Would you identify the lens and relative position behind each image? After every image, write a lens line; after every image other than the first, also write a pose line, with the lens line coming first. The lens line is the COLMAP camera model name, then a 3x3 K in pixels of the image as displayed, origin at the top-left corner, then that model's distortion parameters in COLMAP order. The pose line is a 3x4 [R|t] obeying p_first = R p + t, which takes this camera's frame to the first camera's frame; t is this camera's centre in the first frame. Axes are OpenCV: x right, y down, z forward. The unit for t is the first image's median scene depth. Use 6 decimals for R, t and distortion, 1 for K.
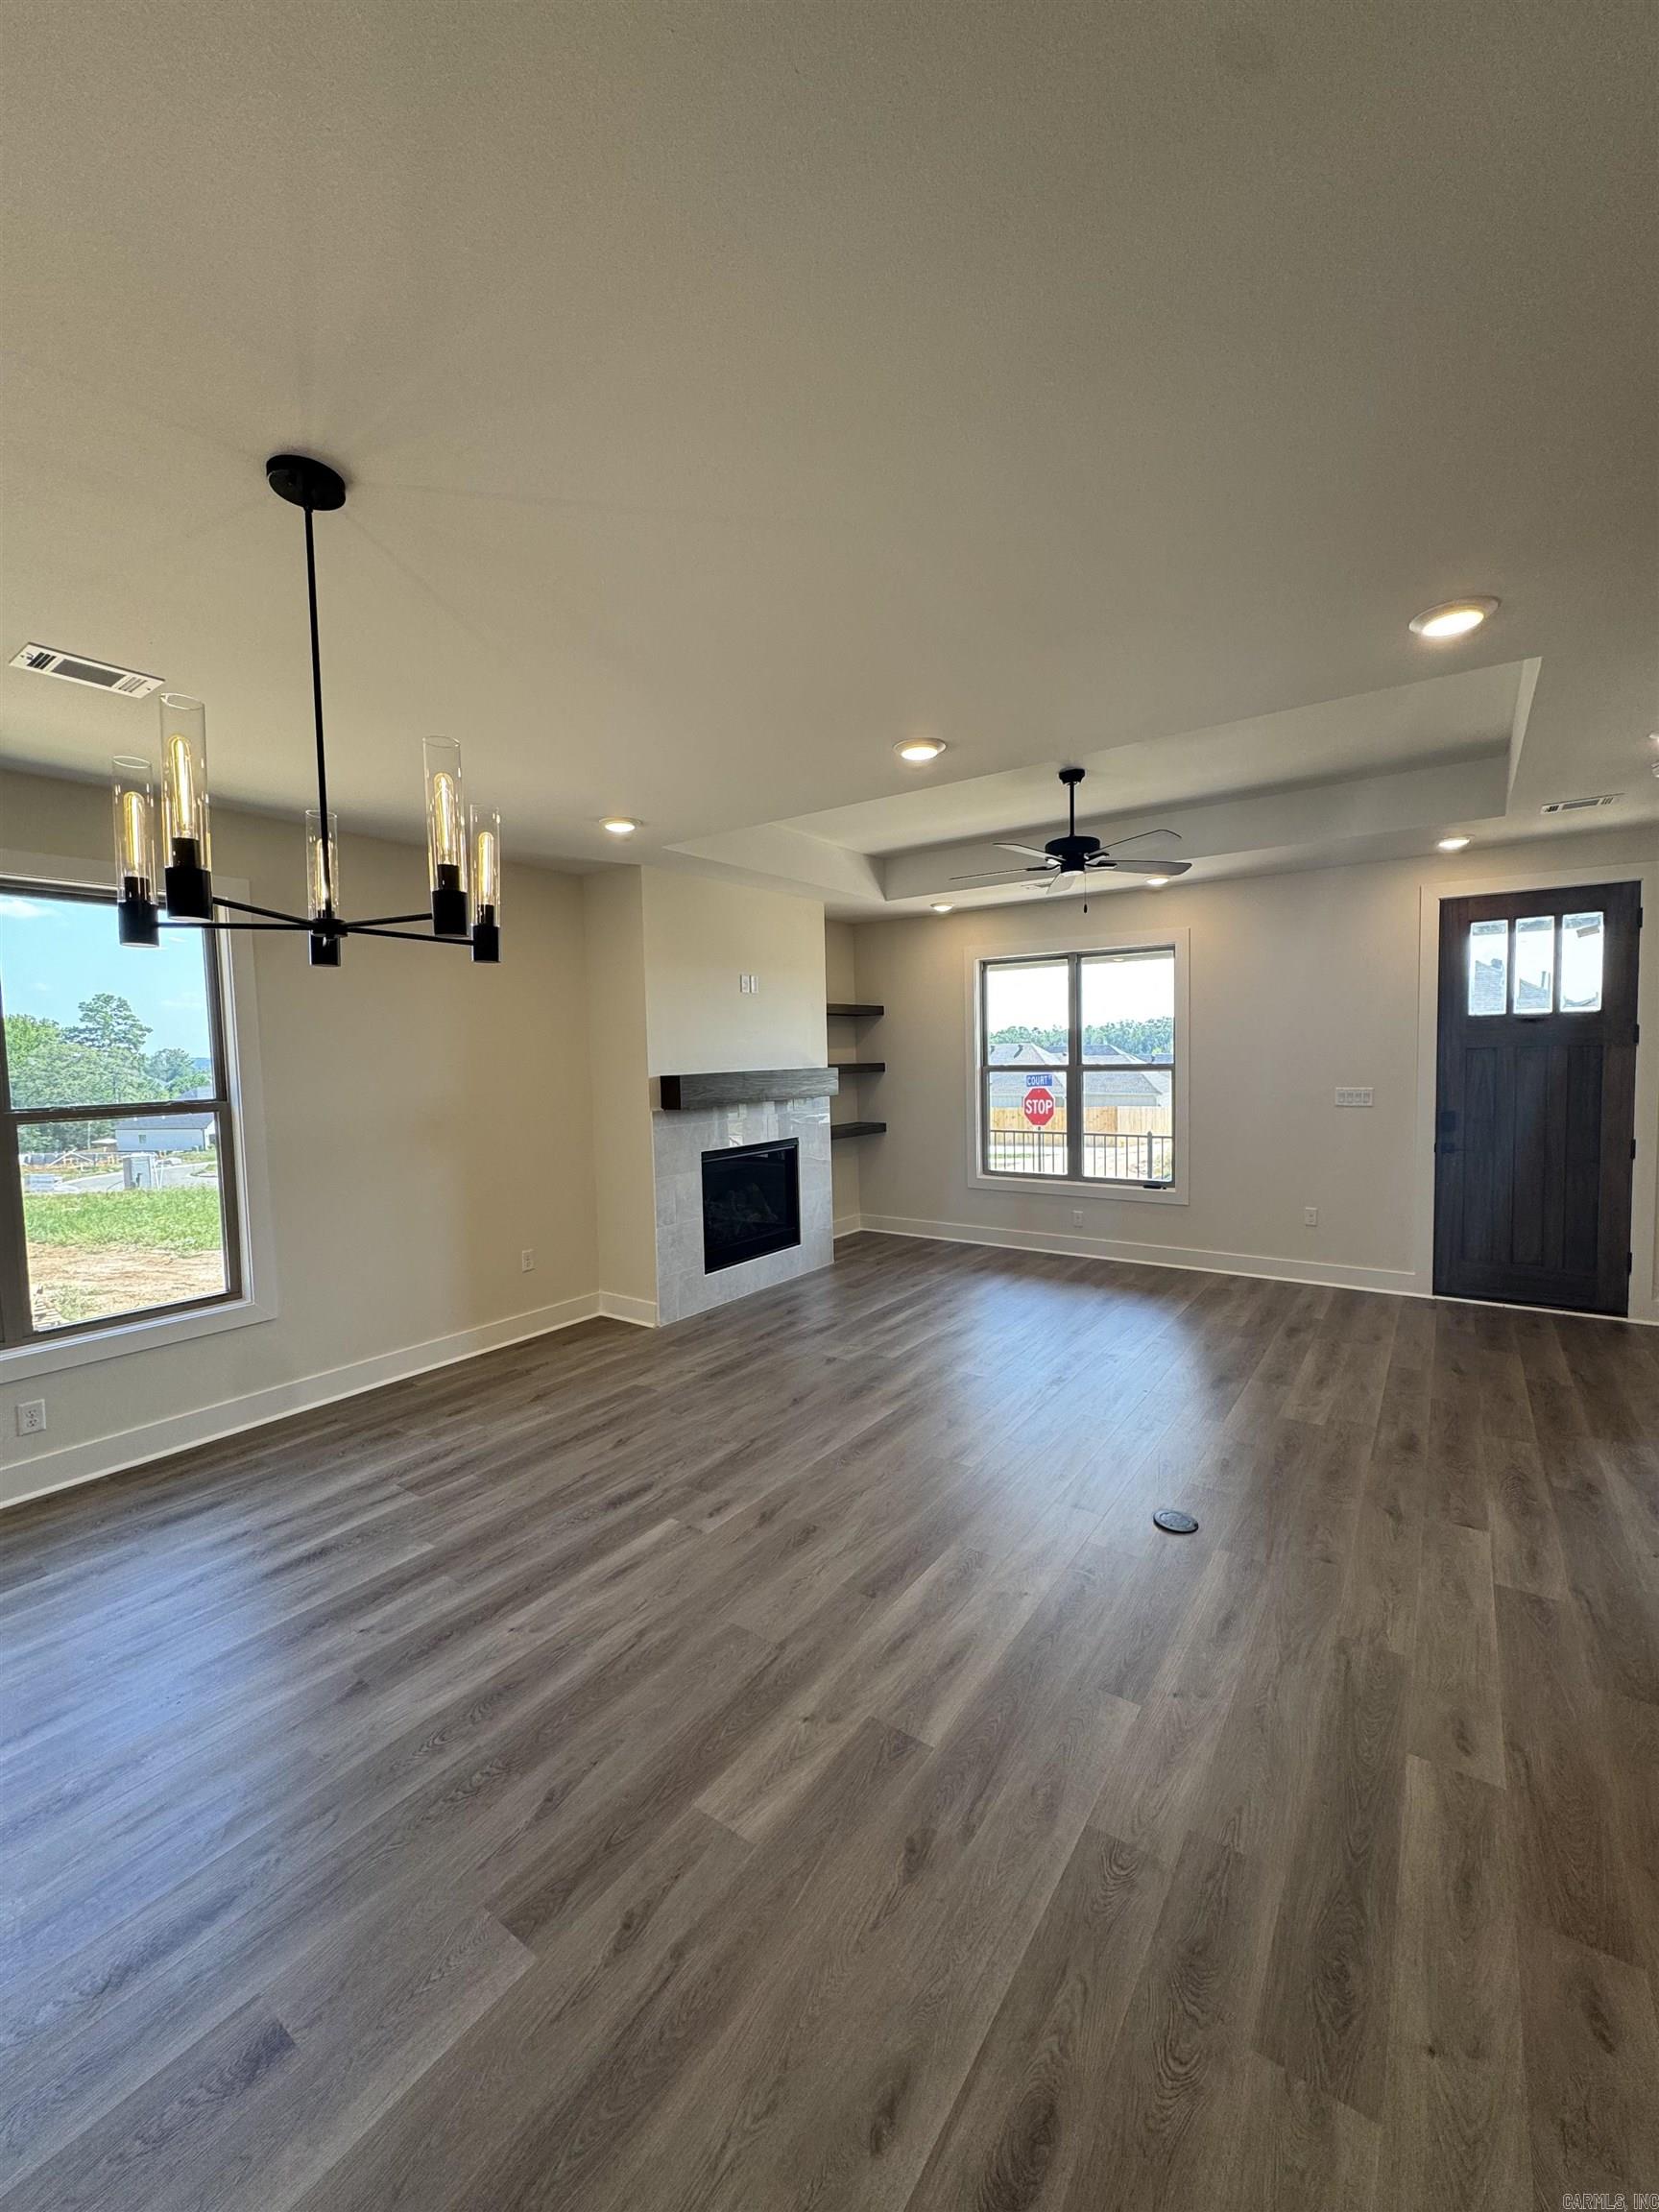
lens RADIAL K [[875.3, 0, 844.9], [0, 875.3, 1105.7], [0, 0, 1]] dist [-0.002575, -0.000375]
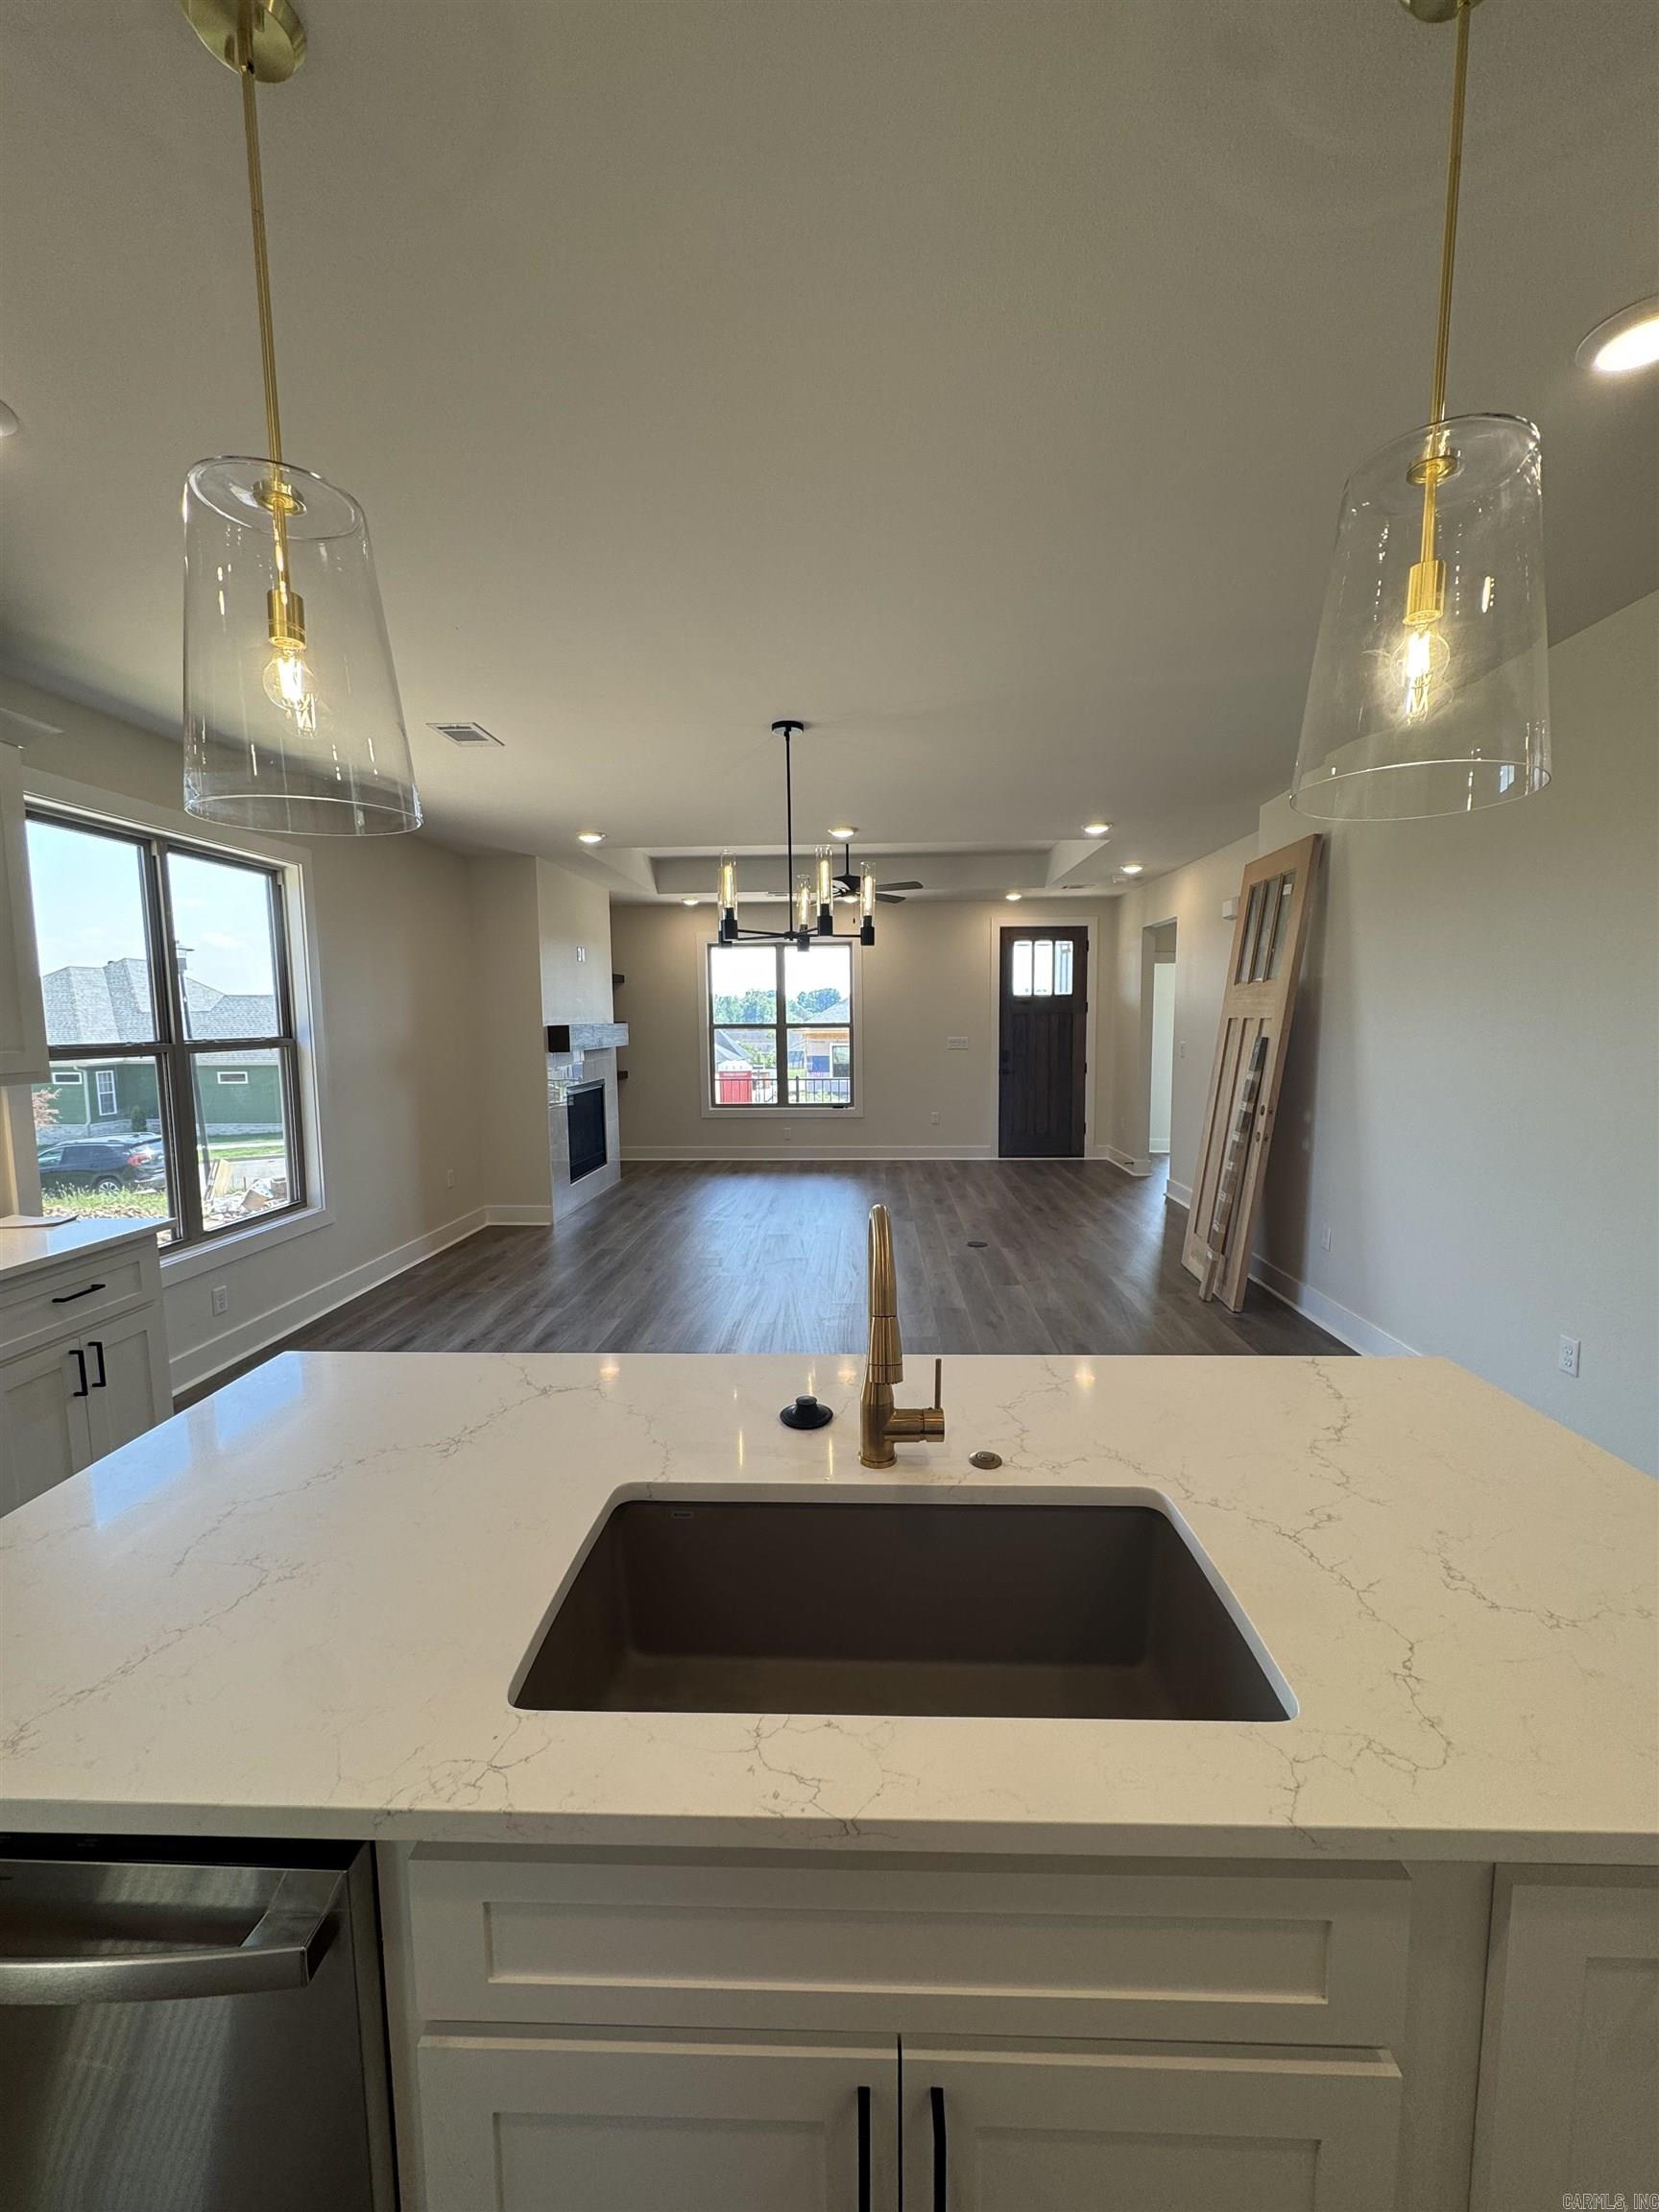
lens RADIAL K [[875.3, 0, 844.9], [0, 875.3, 1105.7], [0, 0, 1]] dist [-0.002575, -0.000375]
pose [[0.835566, -0.041863, 0.547792, -0.531543], [0.025541, 0.998975, 0.037384, 0.043342], [-0.548796, -0.017246, 0.835779, -0.278148]]
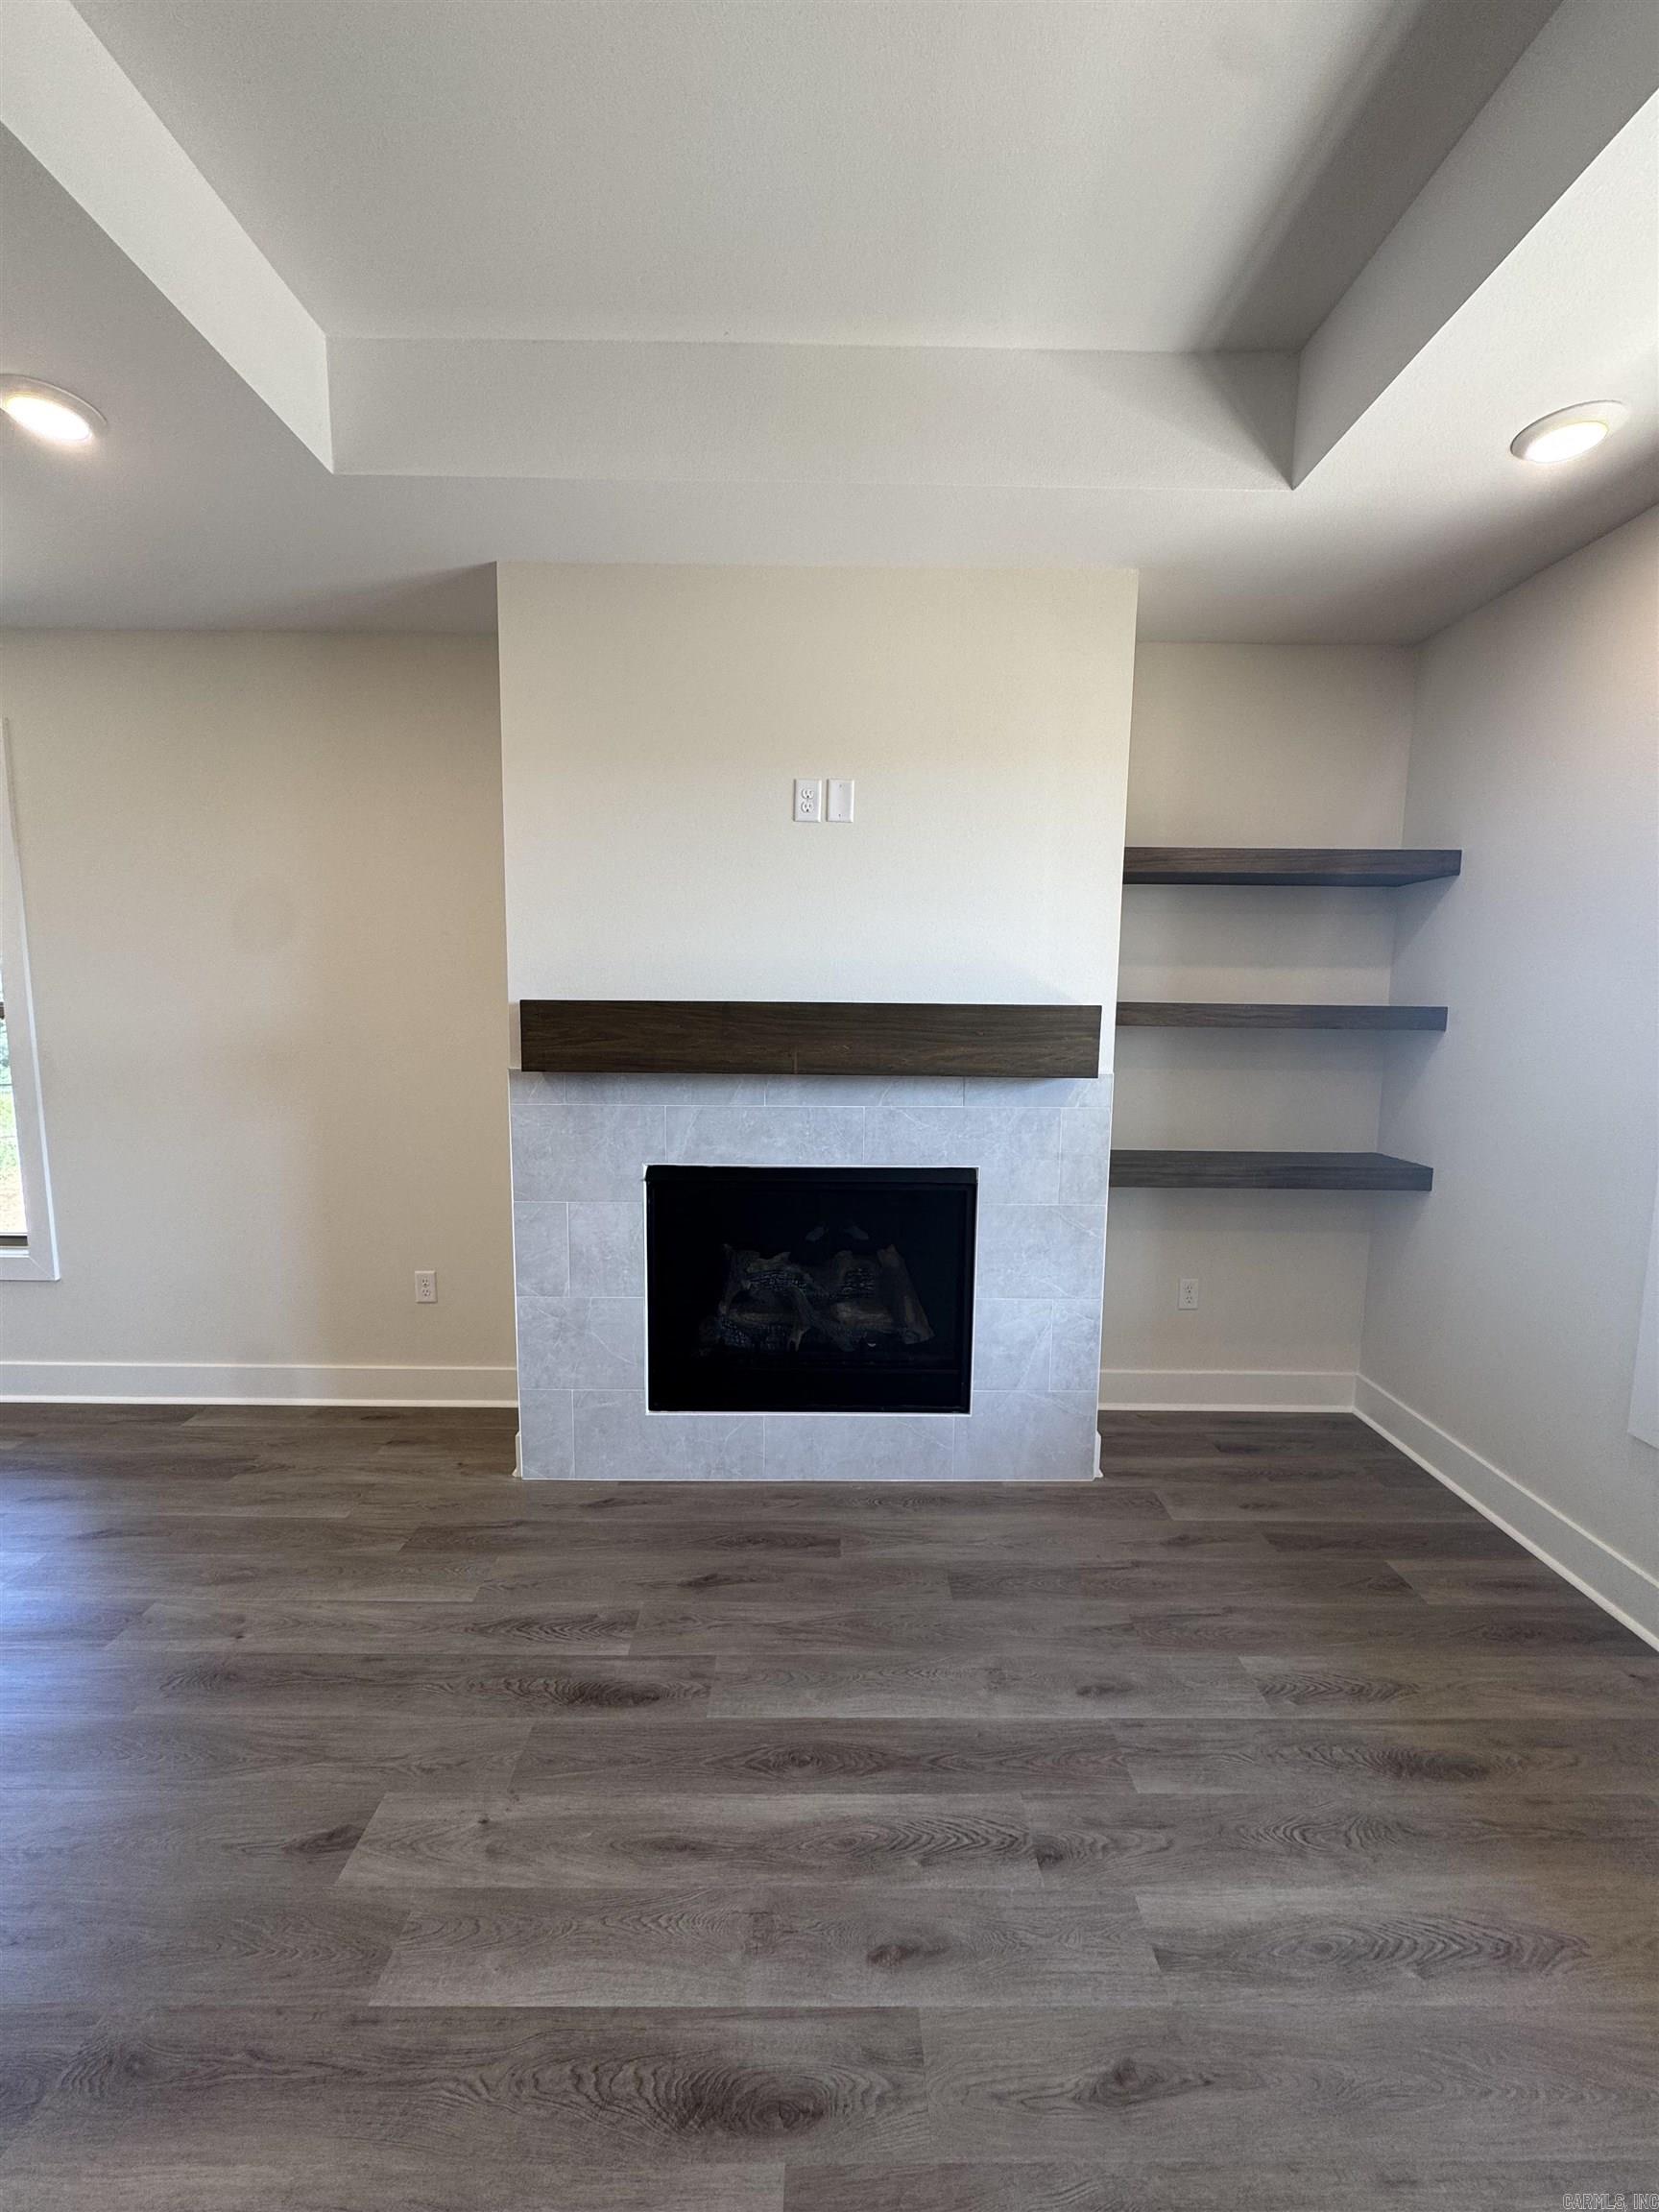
lens RADIAL K [[875.3, 0, 844.9], [0, 875.3, 1105.7], [0, 0, 1]] dist [-0.002575, -0.000375]
pose [[0.578095, 0.118857, -0.807267, 0.289751], [-0.076188, 0.992875, 0.091625, -0.031897], [0.812405, 0.008536, 0.583031, 0.829171]]
